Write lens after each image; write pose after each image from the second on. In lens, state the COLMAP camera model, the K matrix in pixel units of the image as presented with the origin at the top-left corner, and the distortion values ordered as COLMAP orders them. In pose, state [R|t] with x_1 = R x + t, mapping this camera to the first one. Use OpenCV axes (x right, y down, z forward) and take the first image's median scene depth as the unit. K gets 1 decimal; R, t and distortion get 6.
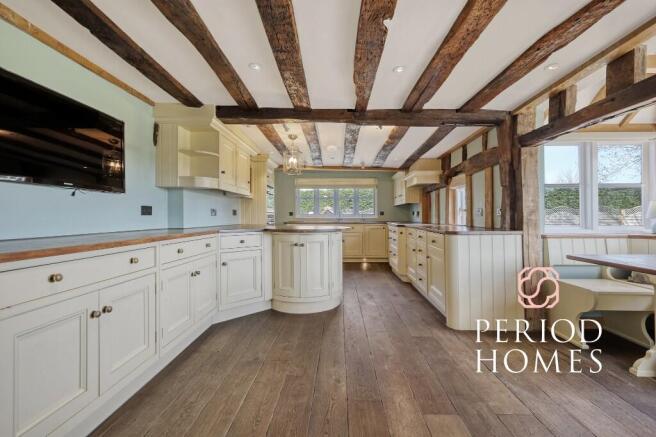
lens RADIAL K [[287.1, 0, 329.6], [0, 287.1, 214.7], [0, 0, 1]] dist [-0.000414, 0.000376]
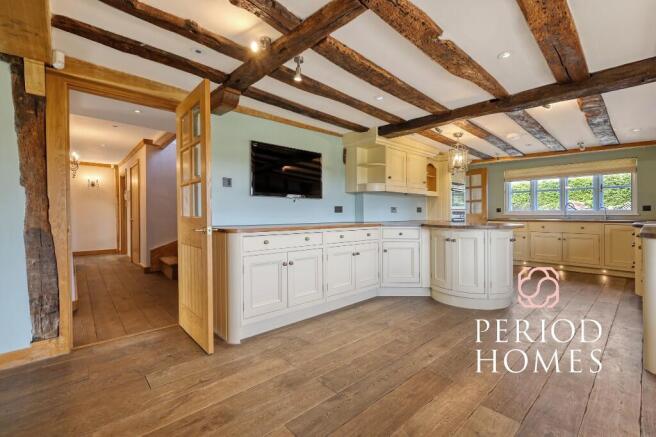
lens RADIAL K [[287.1, 0, 328.9], [0, 287.1, 218.6], [0, 0, 1]] dist [-0.000414, 0.000376]
pose [[0.686822, 0.010221, -0.726754, 0.371593], [0.006897, 0.999764, 0.020578, 0.001652], [0.726793, -0.019146, 0.686590, -0.047443]]
